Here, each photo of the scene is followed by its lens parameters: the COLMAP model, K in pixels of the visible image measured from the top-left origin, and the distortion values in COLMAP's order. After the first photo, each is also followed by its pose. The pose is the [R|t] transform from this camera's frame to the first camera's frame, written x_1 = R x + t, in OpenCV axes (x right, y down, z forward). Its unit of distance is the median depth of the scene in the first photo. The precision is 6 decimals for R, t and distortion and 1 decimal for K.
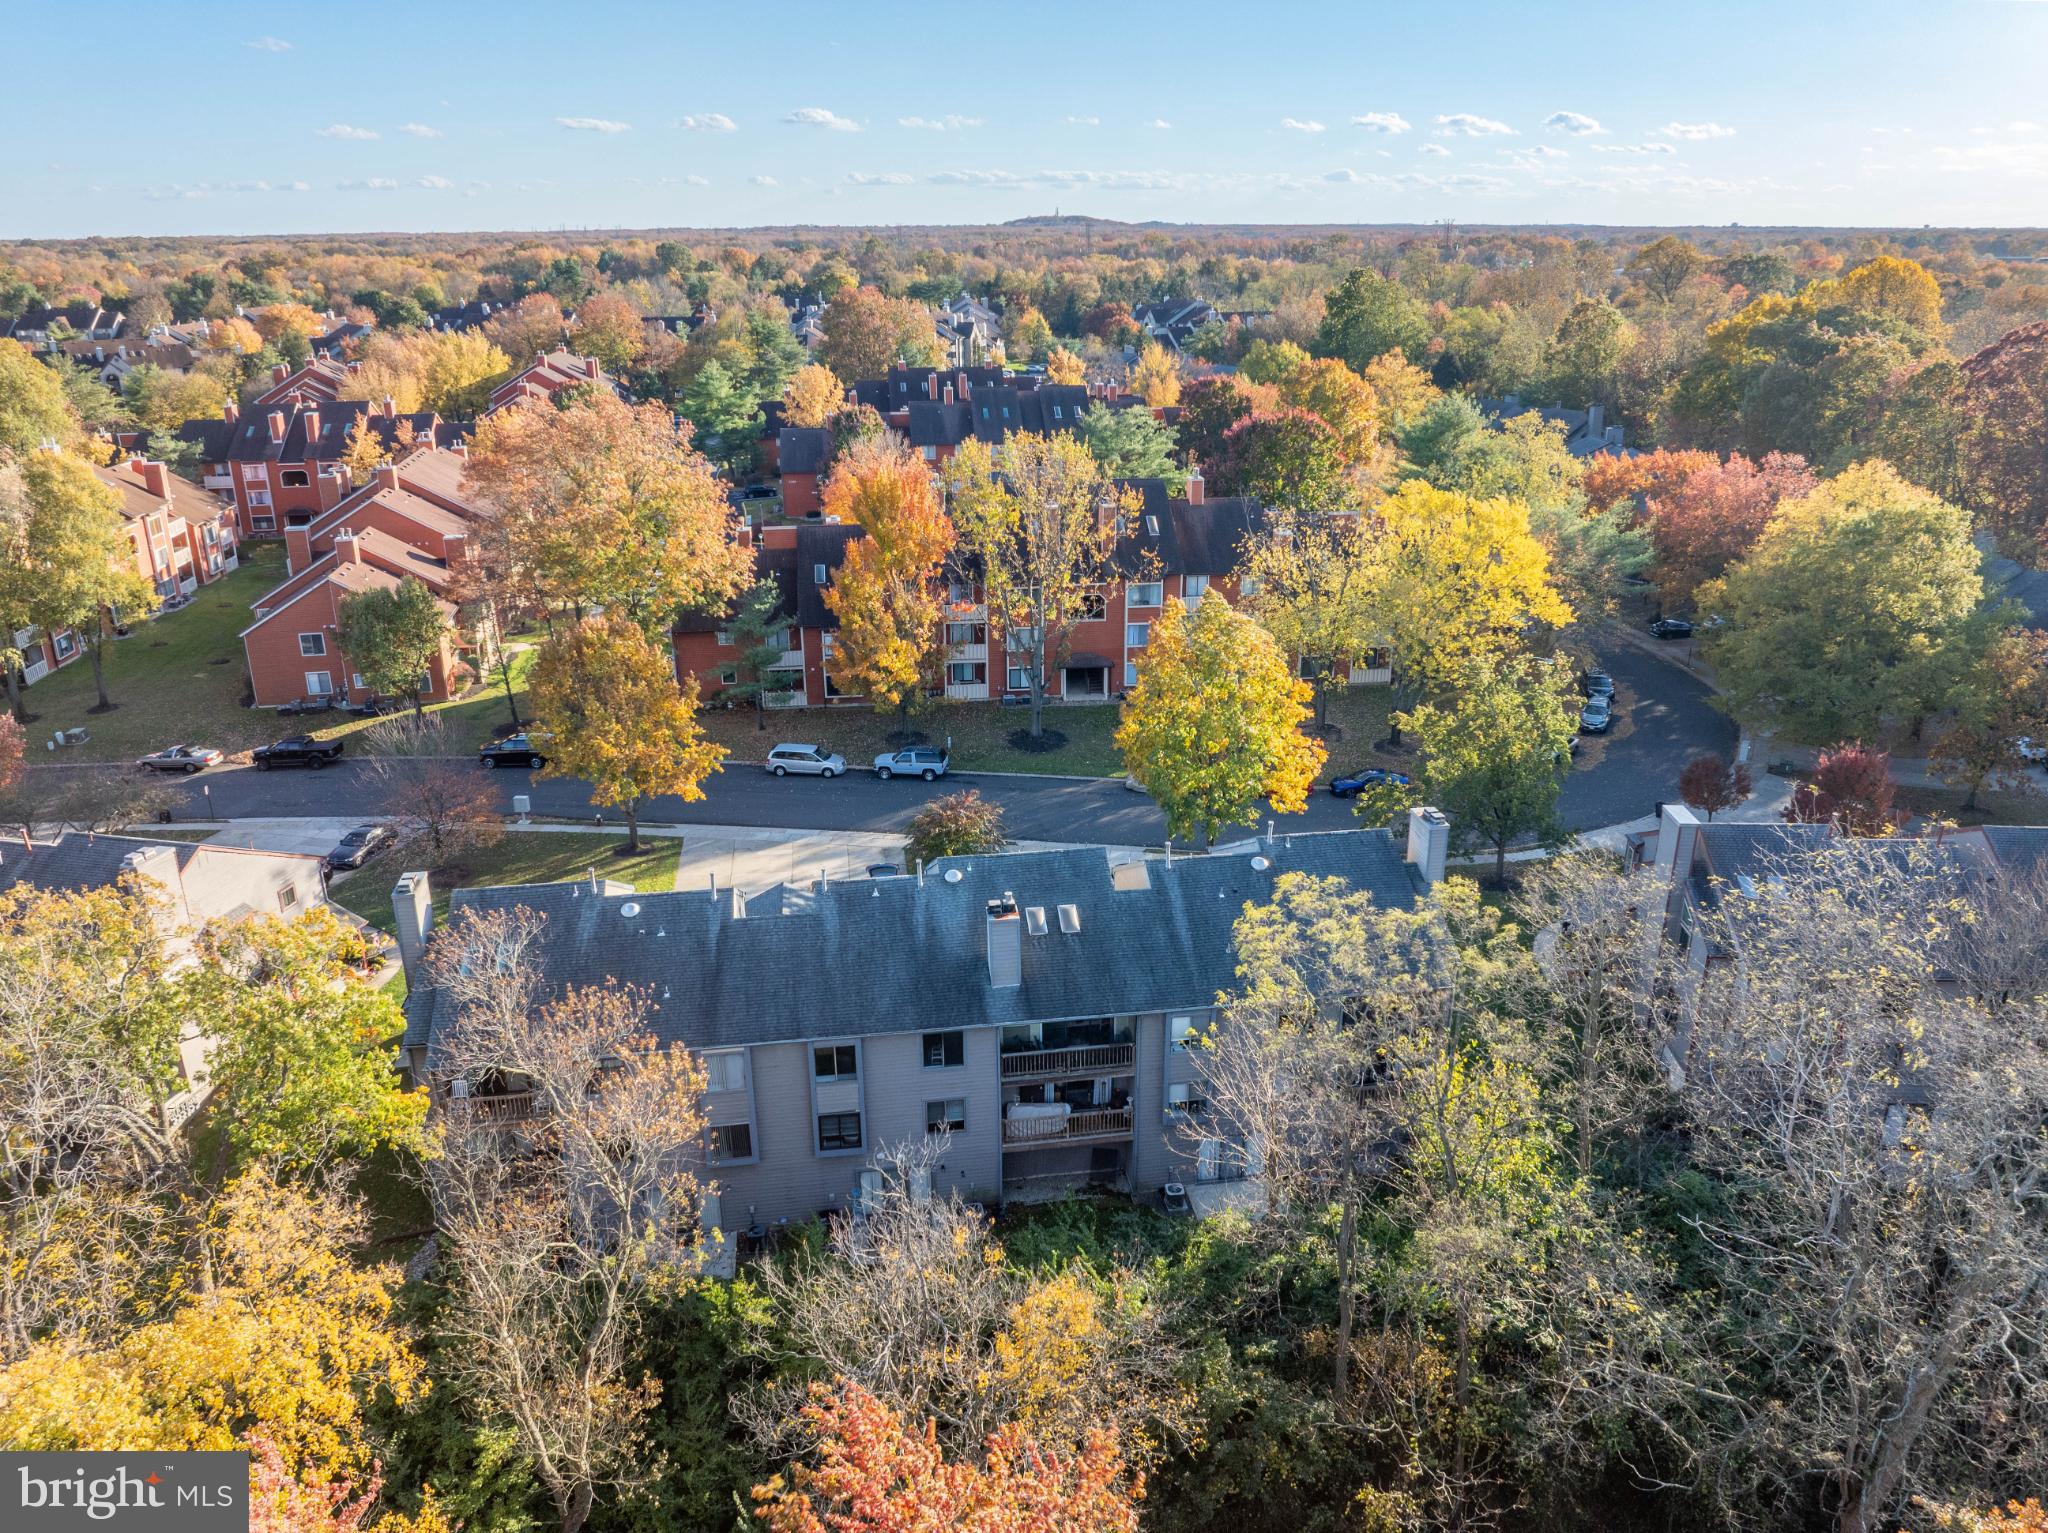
lens RADIAL K [[1444.0, 0, 1024.0], [0, 1444.0, 766.5], [0, 0, 1]] dist [-0.032479, -0.002921]
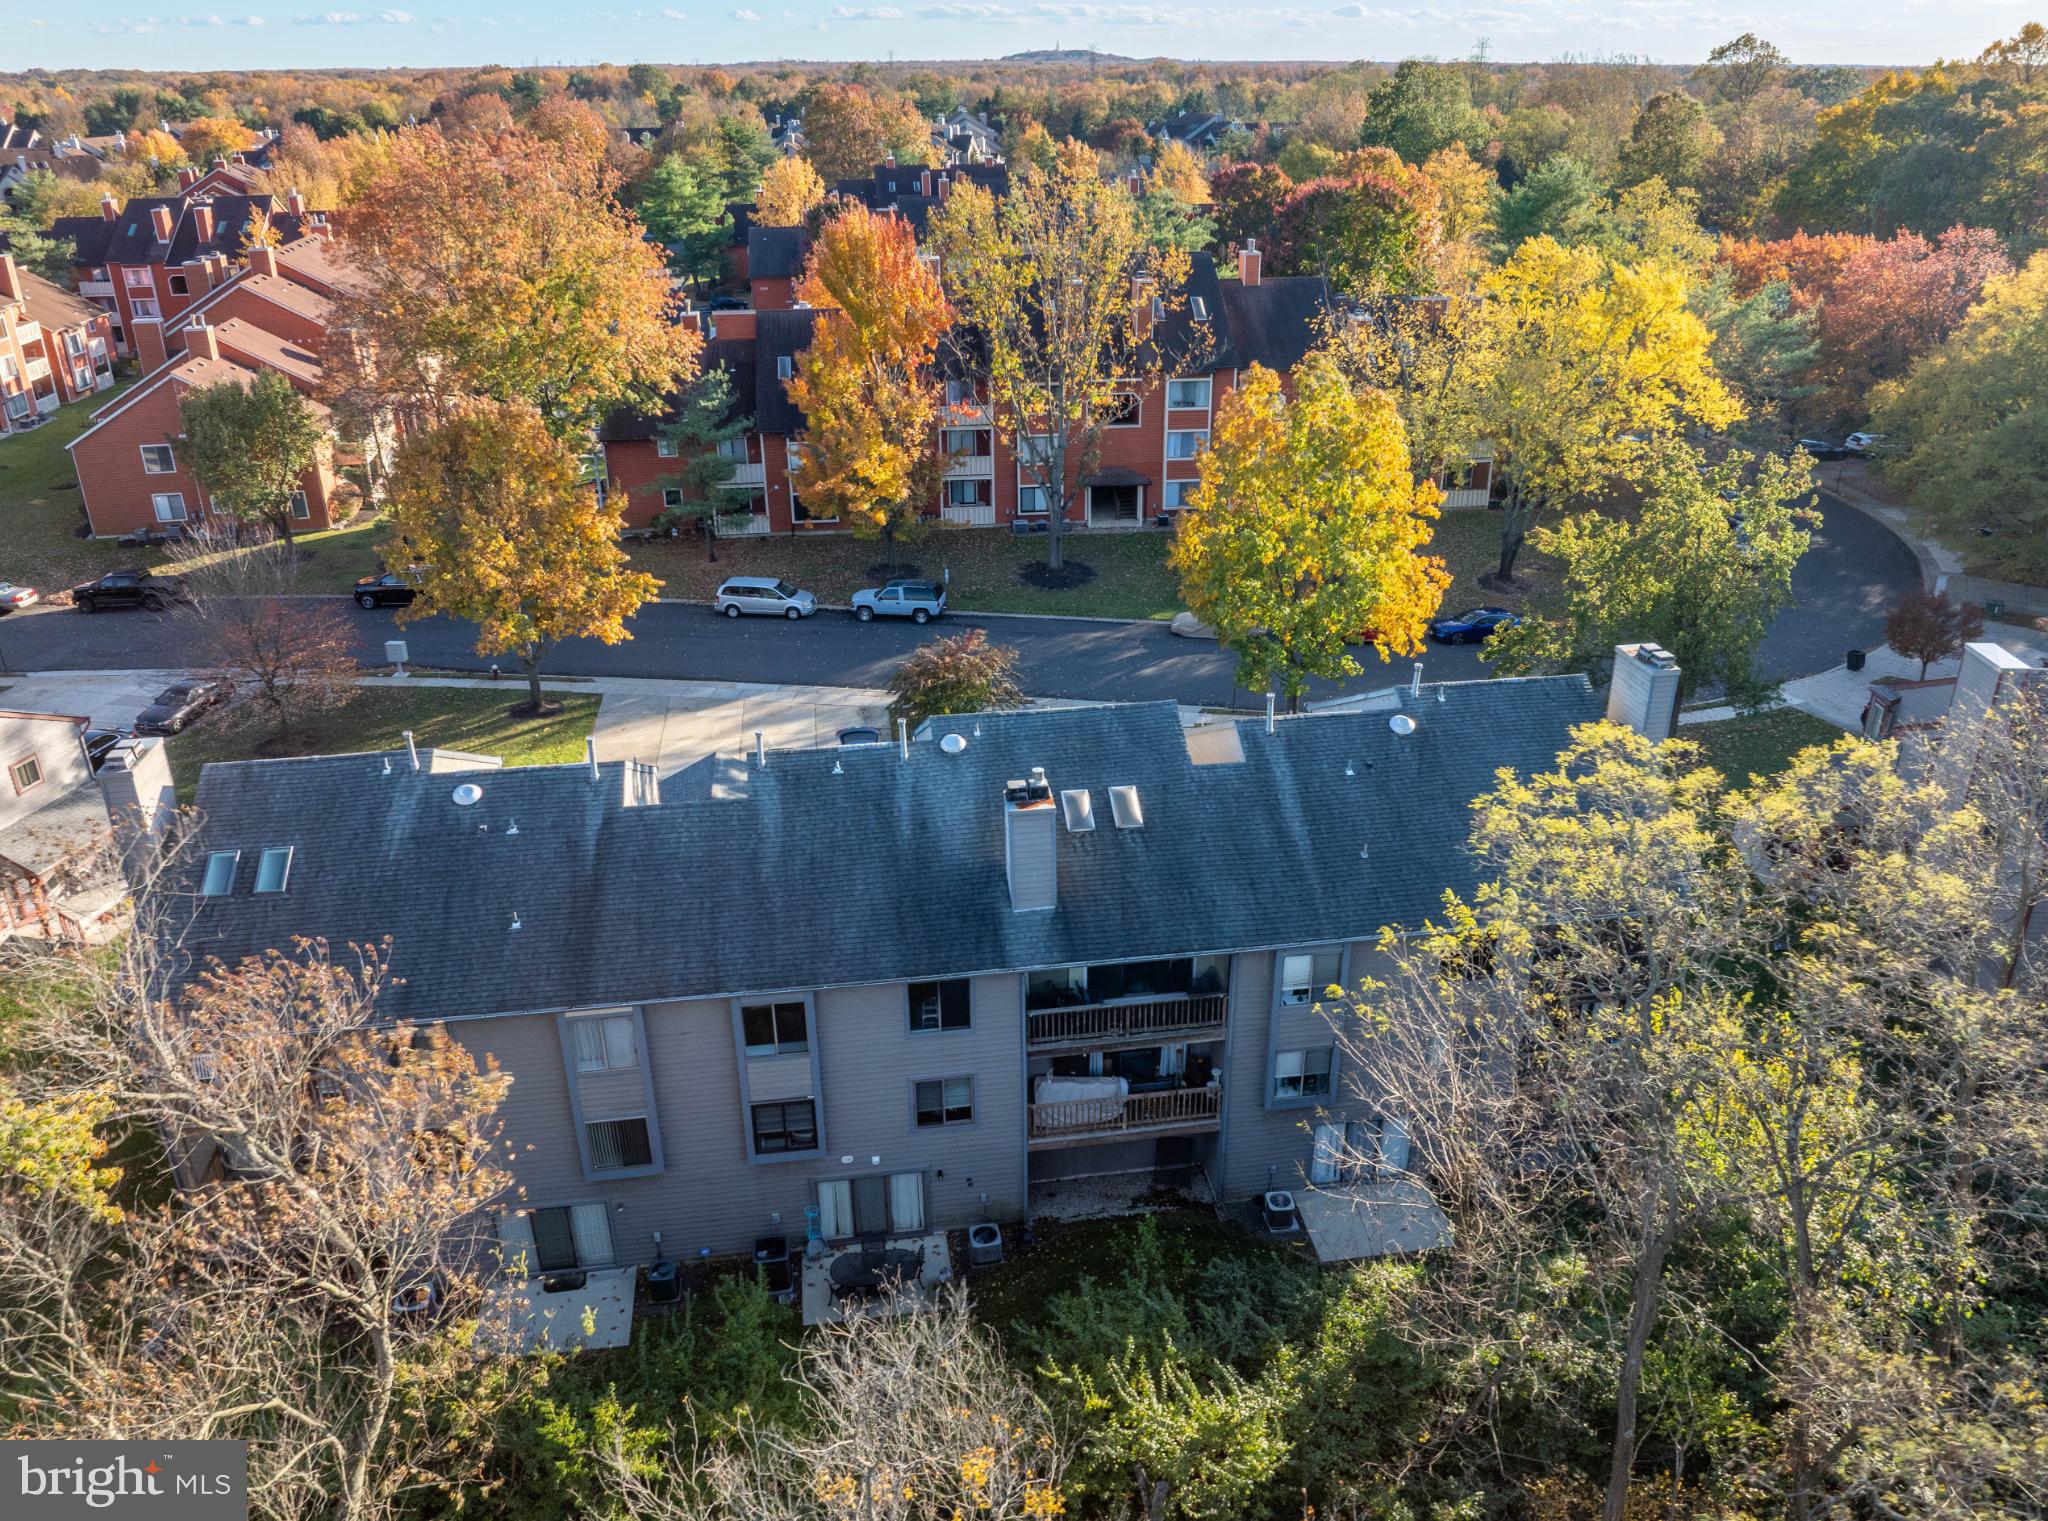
lens RADIAL K [[1498.6, 0, 1024.0], [0, 1498.6, 760.5], [0, 0, 1]] dist [-0.006183, -0.002800]
pose [[1.000000, -0.000073, -0.000475, -0.008783], [0.000114, 0.996204, 0.087050, 0.012843], [0.000467, -0.087050, 0.996204, 0.169277]]
